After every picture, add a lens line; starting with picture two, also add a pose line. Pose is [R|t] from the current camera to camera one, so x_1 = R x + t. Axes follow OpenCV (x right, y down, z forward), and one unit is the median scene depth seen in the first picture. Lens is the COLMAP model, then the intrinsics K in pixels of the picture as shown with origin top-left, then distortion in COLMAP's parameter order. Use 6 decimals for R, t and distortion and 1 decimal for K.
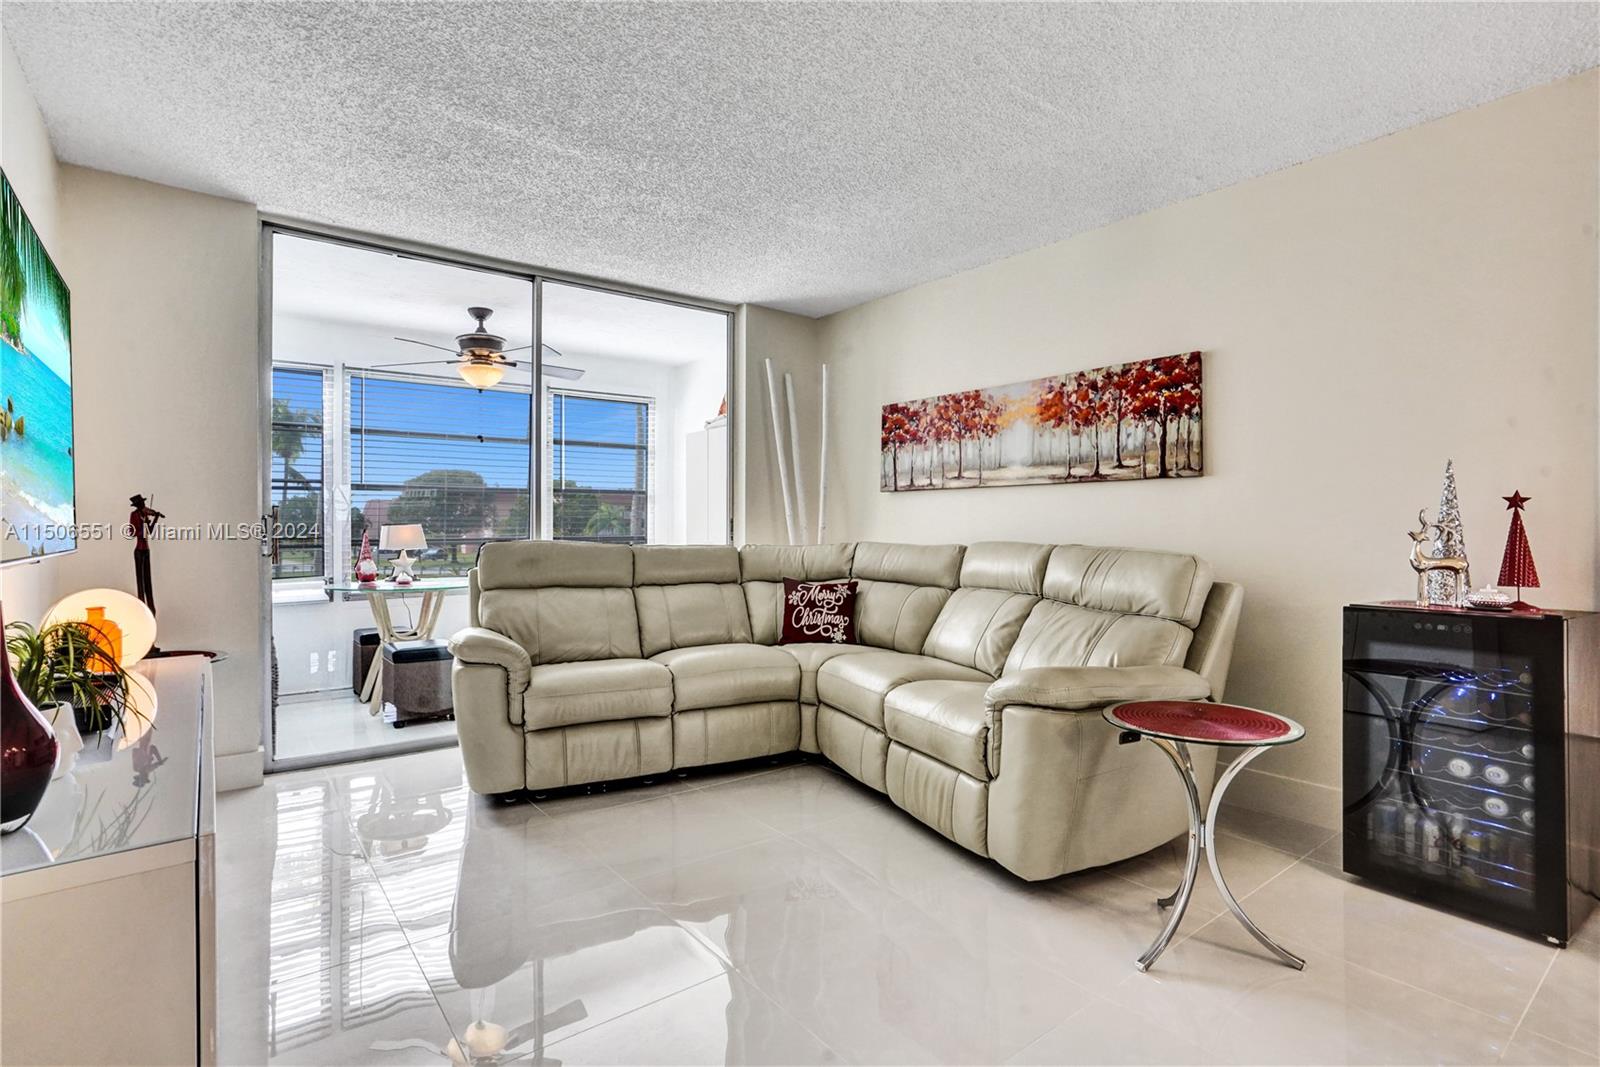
lens RADIAL K [[765.1, 0, 793.4], [0, 765.1, 533.4], [0, 0, 1]] dist [-0.035261, 0.016613]
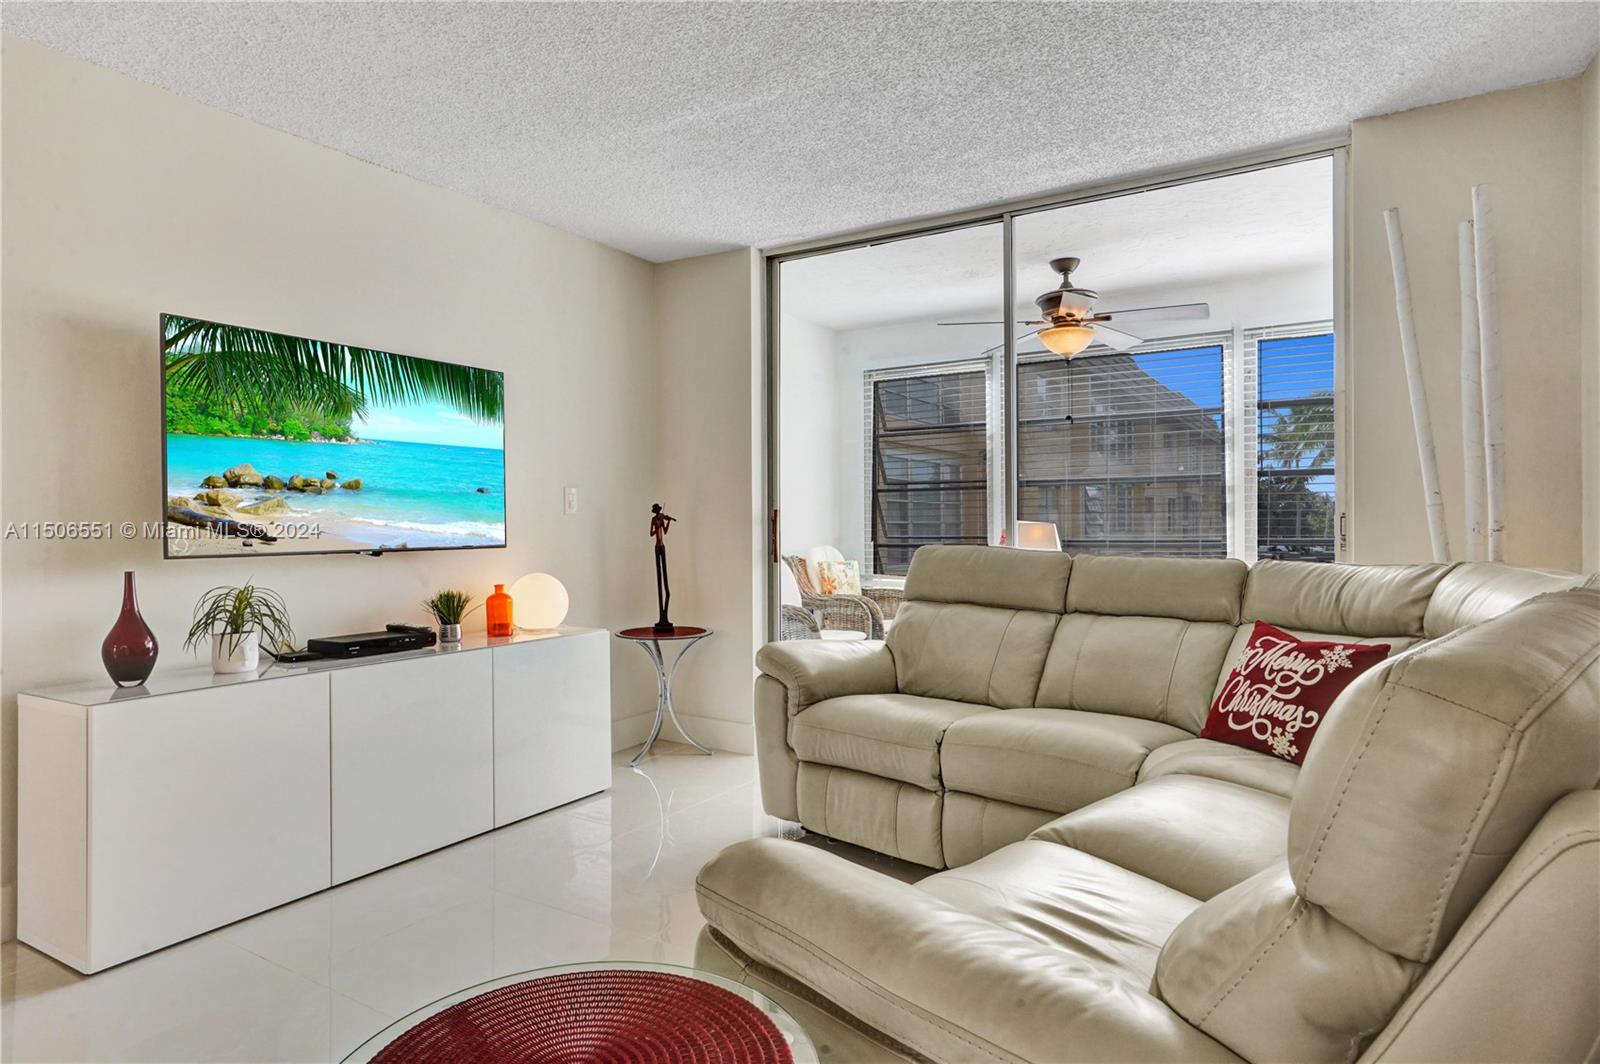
lens RADIAL K [[909.0, 0, 800.0], [0, 909.0, 523.6], [0, 0, 1]] dist [-0.007039, 0.013251]
pose [[0.357544, -0.001730, -0.933895, 0.506161], [-0.001914, 0.999995, -0.002585, -0.010226], [0.933894, 0.002712, 0.357539, 0.487032]]
